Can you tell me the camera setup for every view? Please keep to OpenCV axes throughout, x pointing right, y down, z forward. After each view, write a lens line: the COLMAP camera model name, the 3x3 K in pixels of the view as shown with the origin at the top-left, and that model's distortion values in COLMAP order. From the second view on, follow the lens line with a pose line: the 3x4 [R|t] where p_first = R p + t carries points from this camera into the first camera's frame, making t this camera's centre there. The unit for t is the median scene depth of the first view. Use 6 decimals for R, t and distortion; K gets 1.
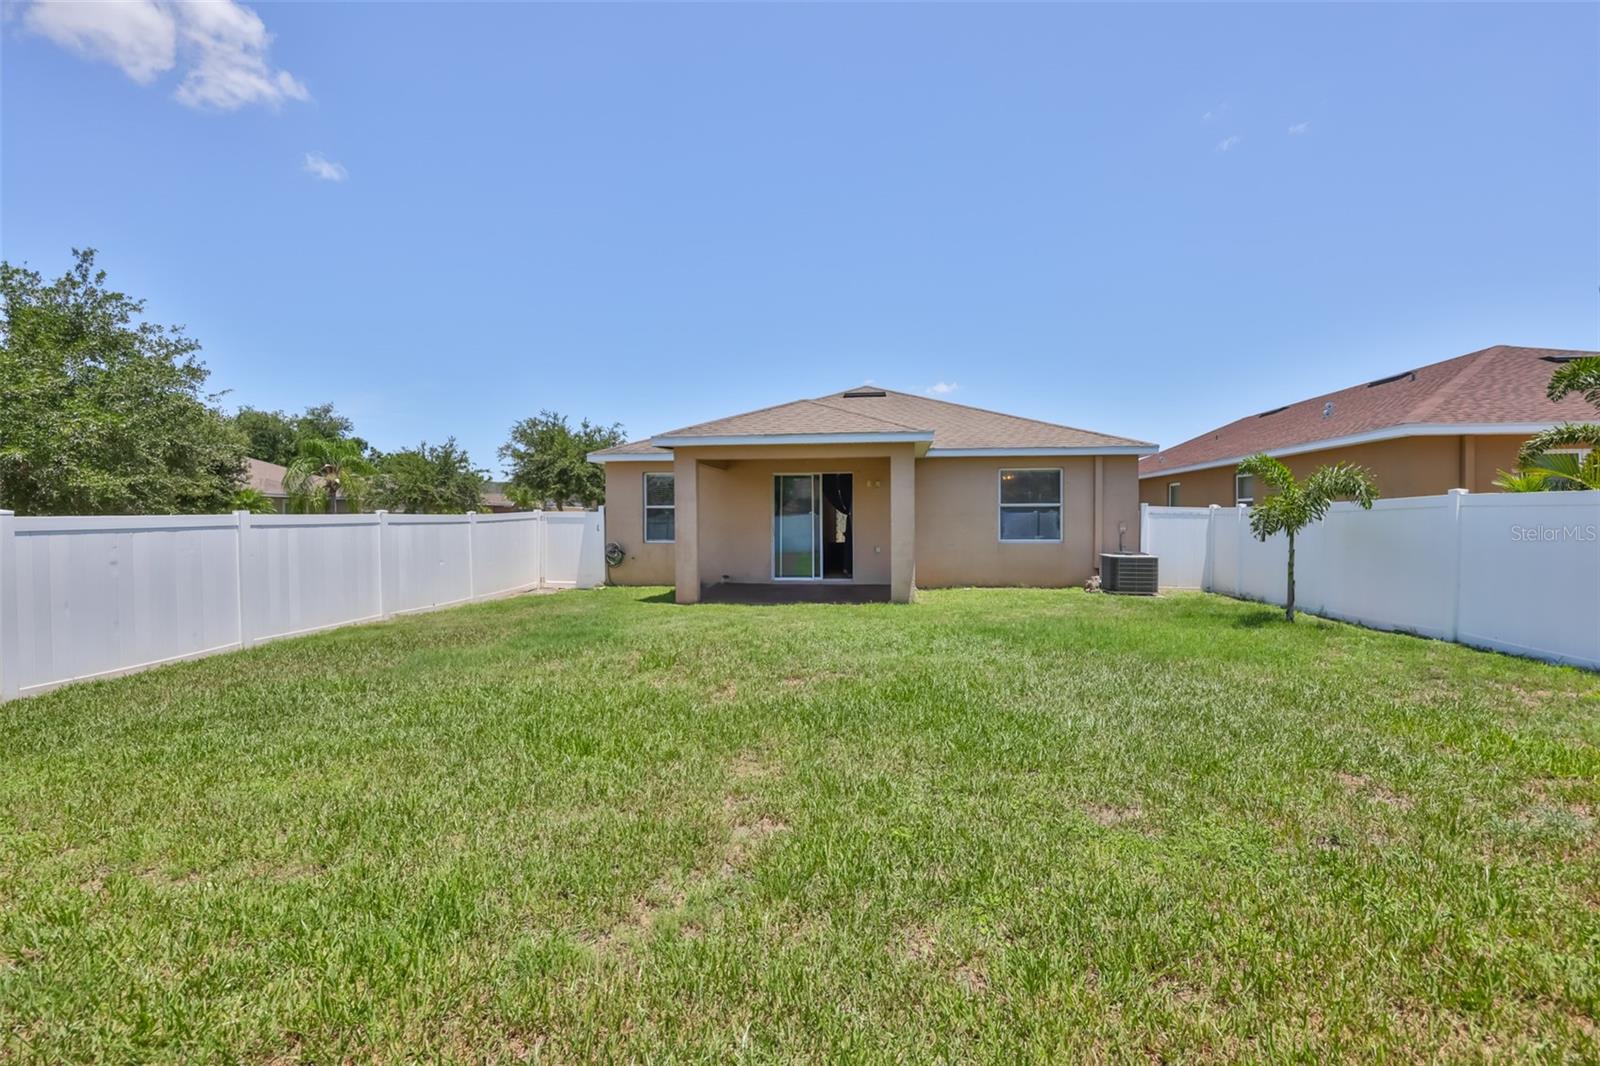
lens RADIAL K [[657.3, 0, 800.0], [0, 657.3, 533.0], [0, 0, 1]] dist [-0.000860, 0.000113]
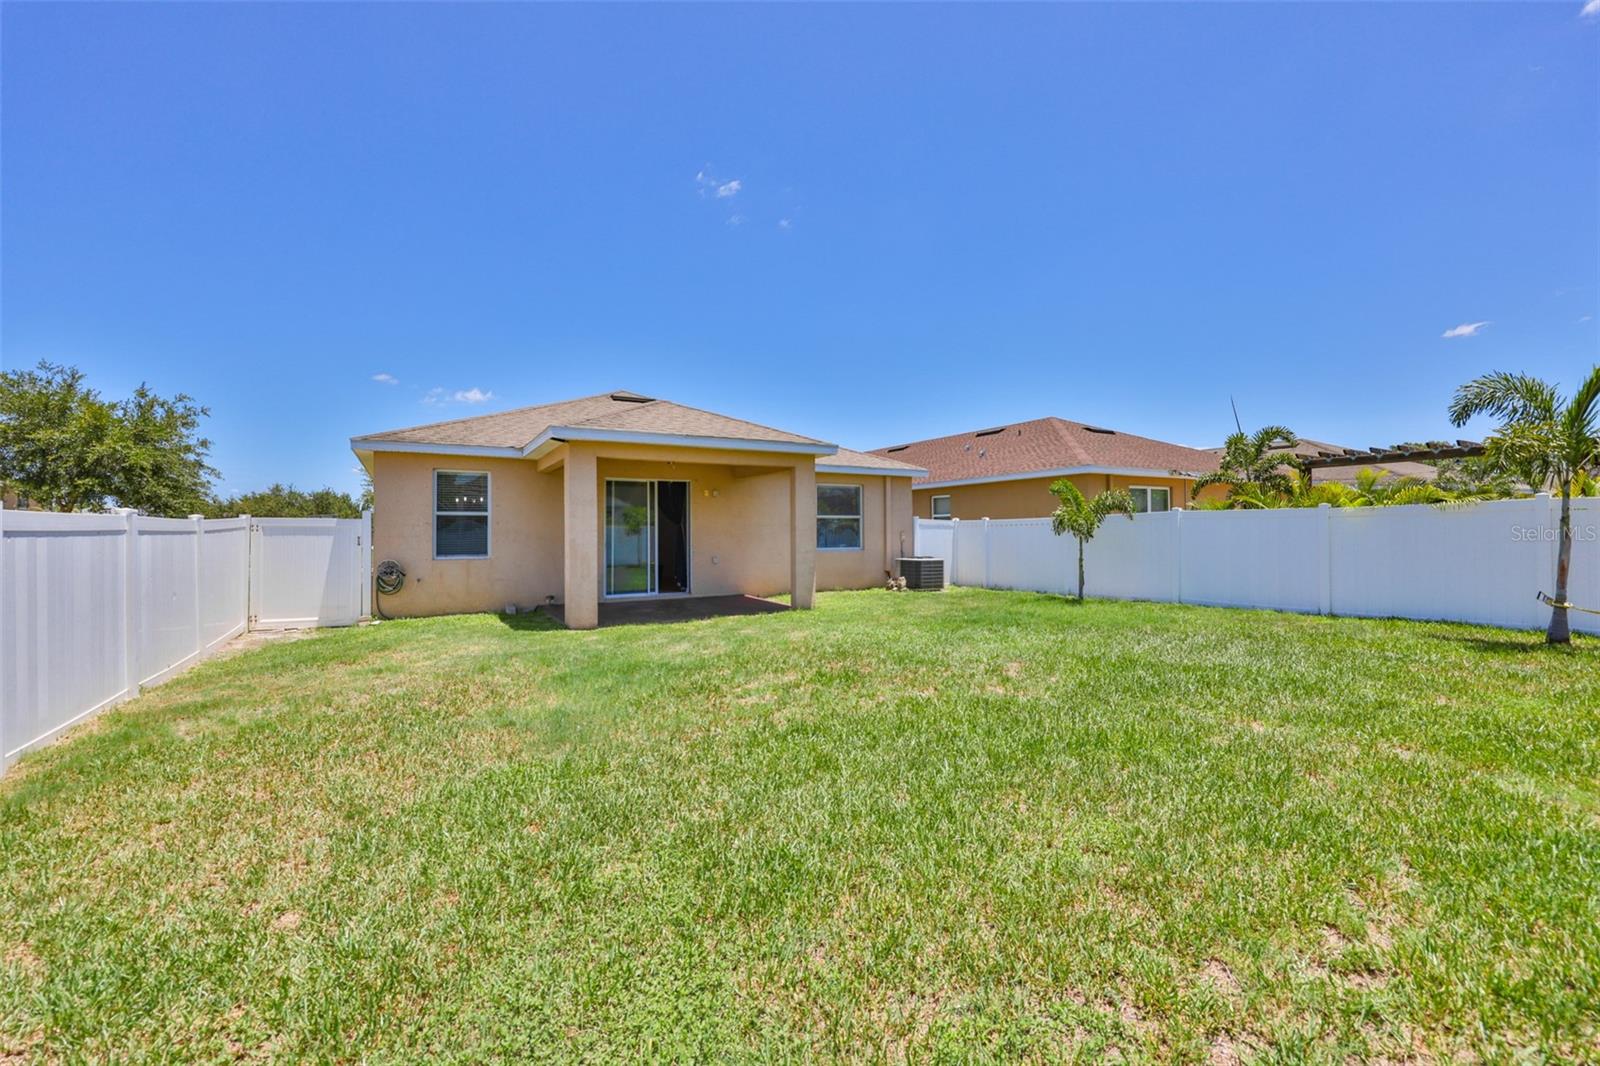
lens RADIAL K [[657.3, 0, 800.0], [0, 657.3, 533.0], [0, 0, 1]] dist [-0.000860, 0.000113]
pose [[0.808603, -0.001572, 0.588353, -0.363756], [0.016297, 0.999673, -0.019726, 0.005693], [-0.588129, 0.025539, 0.808364, 0.134339]]
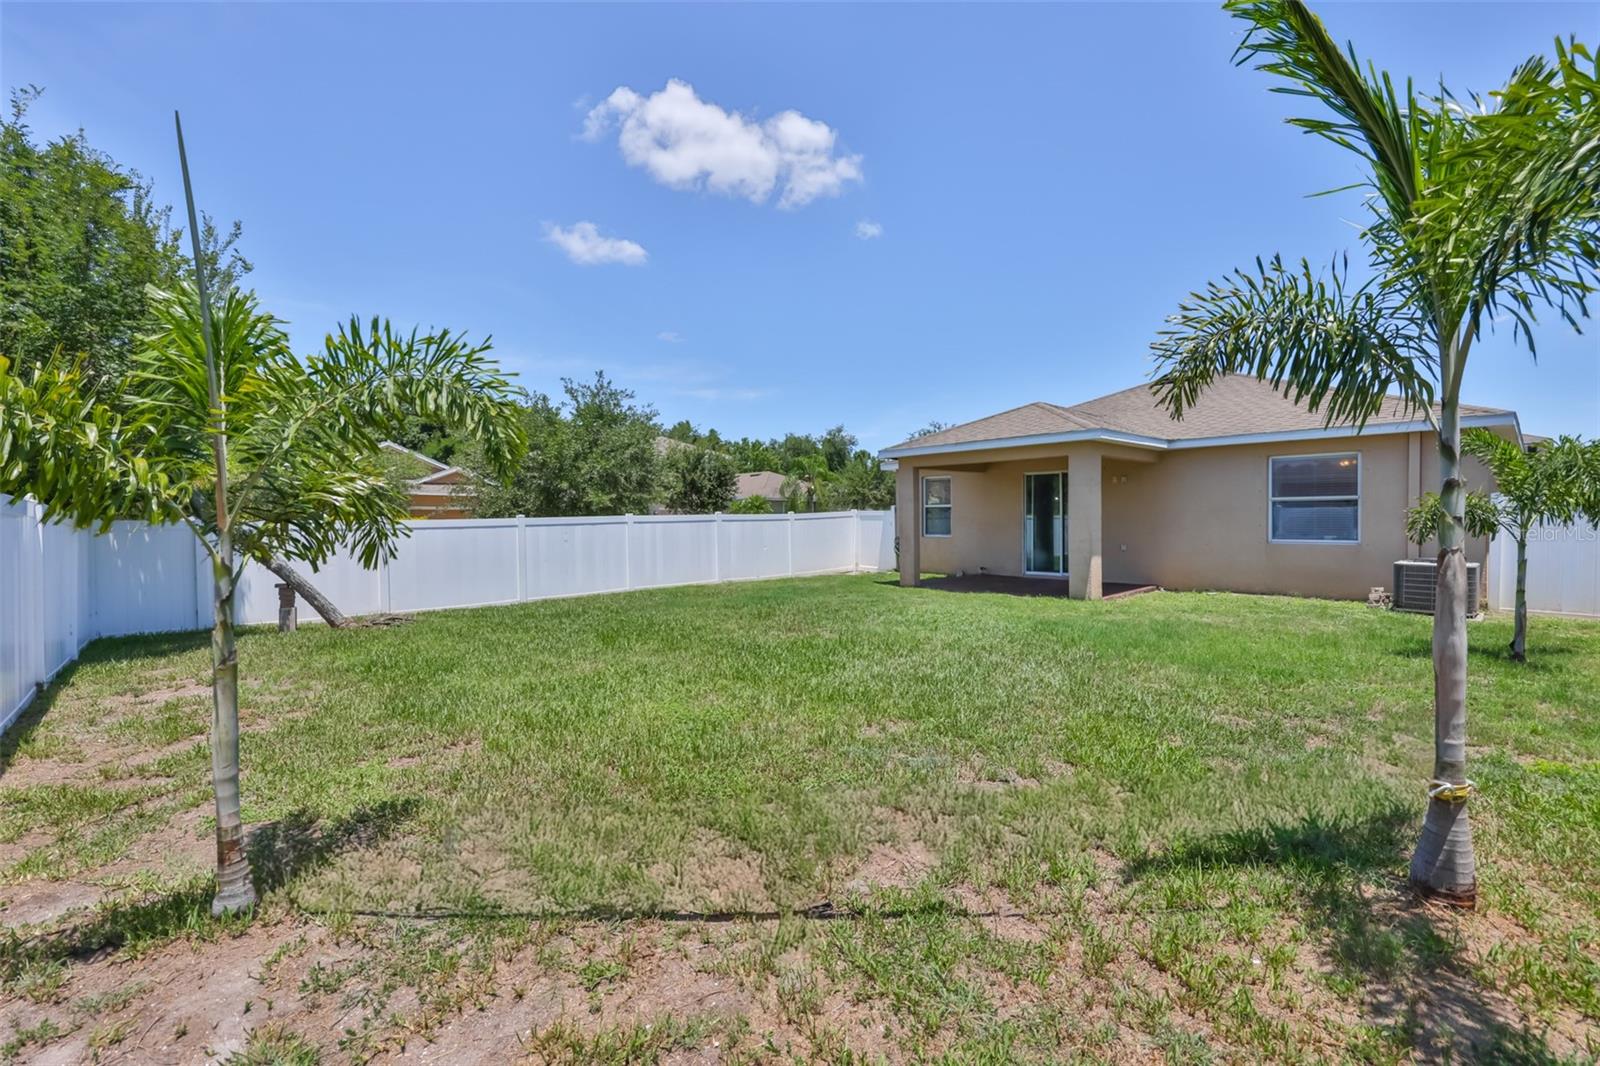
lens RADIAL K [[649.2, 0, 835.1], [0, 649.2, 526.5], [0, 0, 1]] dist [-0.001917, -0.000075]
pose [[0.792247, 0.006366, -0.610167, 0.373041], [-0.008398, 0.999965, -0.000470, -0.001564], [0.610142, 0.005497, 0.792273, -0.023131]]
